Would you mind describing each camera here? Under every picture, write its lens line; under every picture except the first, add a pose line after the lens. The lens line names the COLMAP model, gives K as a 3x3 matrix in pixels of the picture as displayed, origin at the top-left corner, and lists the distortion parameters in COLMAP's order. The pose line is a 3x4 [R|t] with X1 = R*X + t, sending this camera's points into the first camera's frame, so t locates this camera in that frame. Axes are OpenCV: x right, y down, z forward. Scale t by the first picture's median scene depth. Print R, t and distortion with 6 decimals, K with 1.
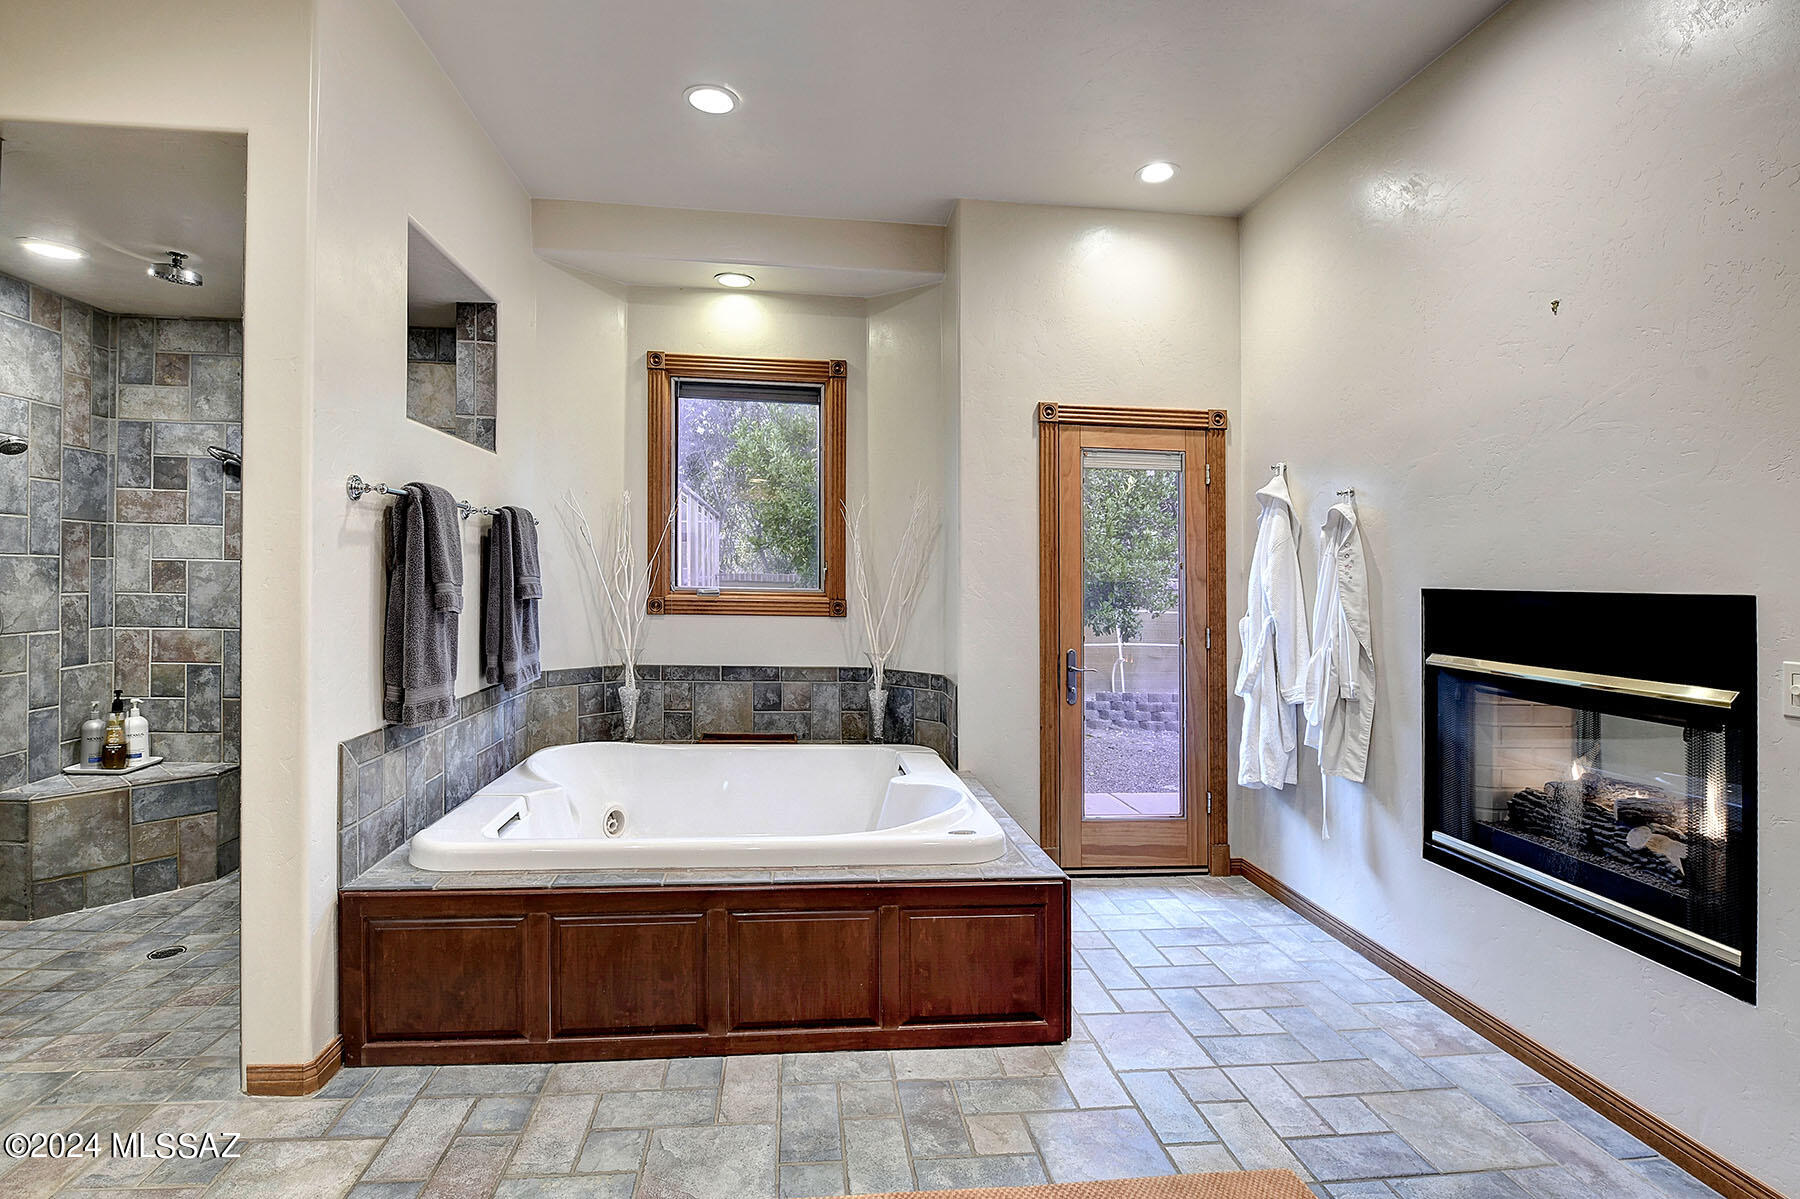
lens RADIAL K [[869.1, 0, 873.1], [0, 869.1, 554.4], [0, 0, 1]] dist [-0.010894, -0.001816]
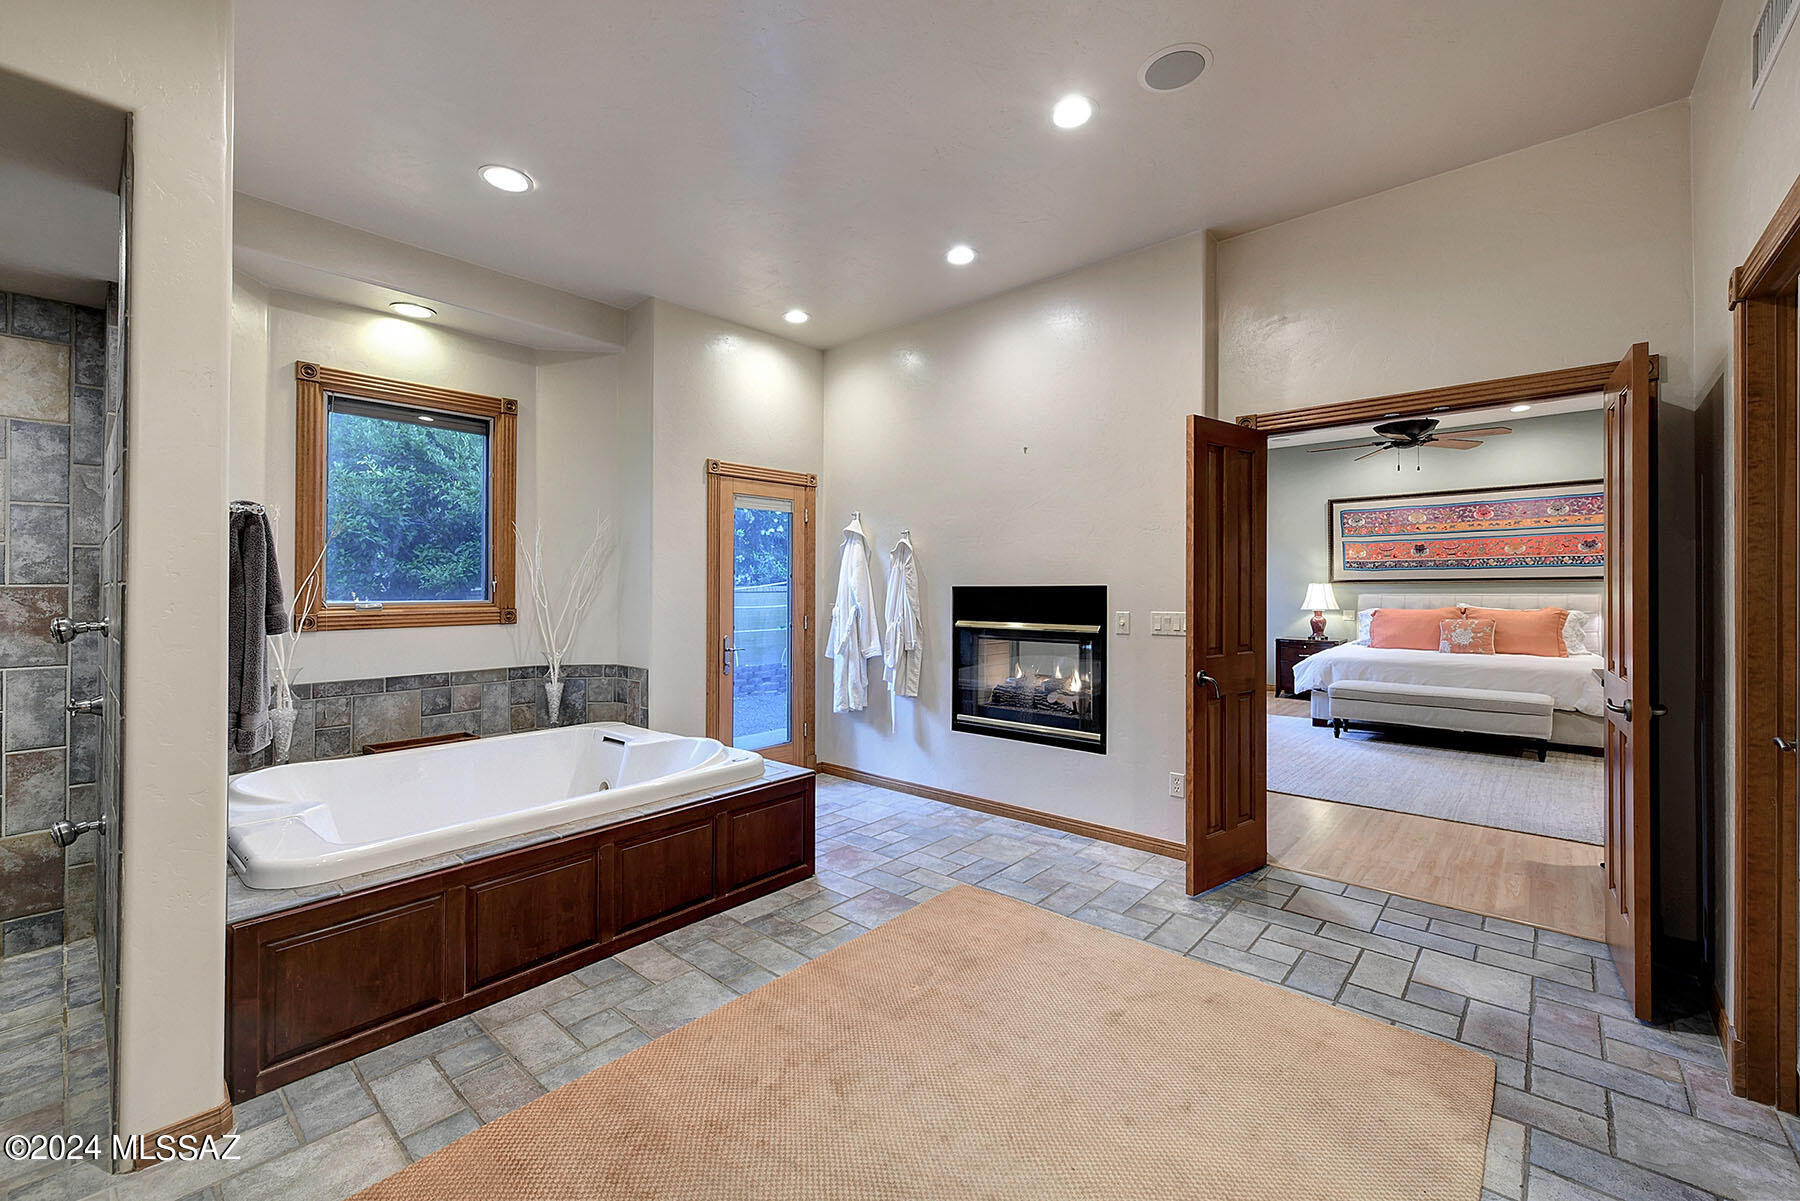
lens RADIAL K [[735.6, 0, 881.7], [0, 735.6, 582.2], [0, 0, 1]] dist [0.001217, -0.000294]
pose [[0.746497, -0.019267, 0.665110, -0.522676], [0.003146, 0.999672, 0.025427, -0.010202], [-0.665382, -0.016889, 0.746312, -0.080231]]
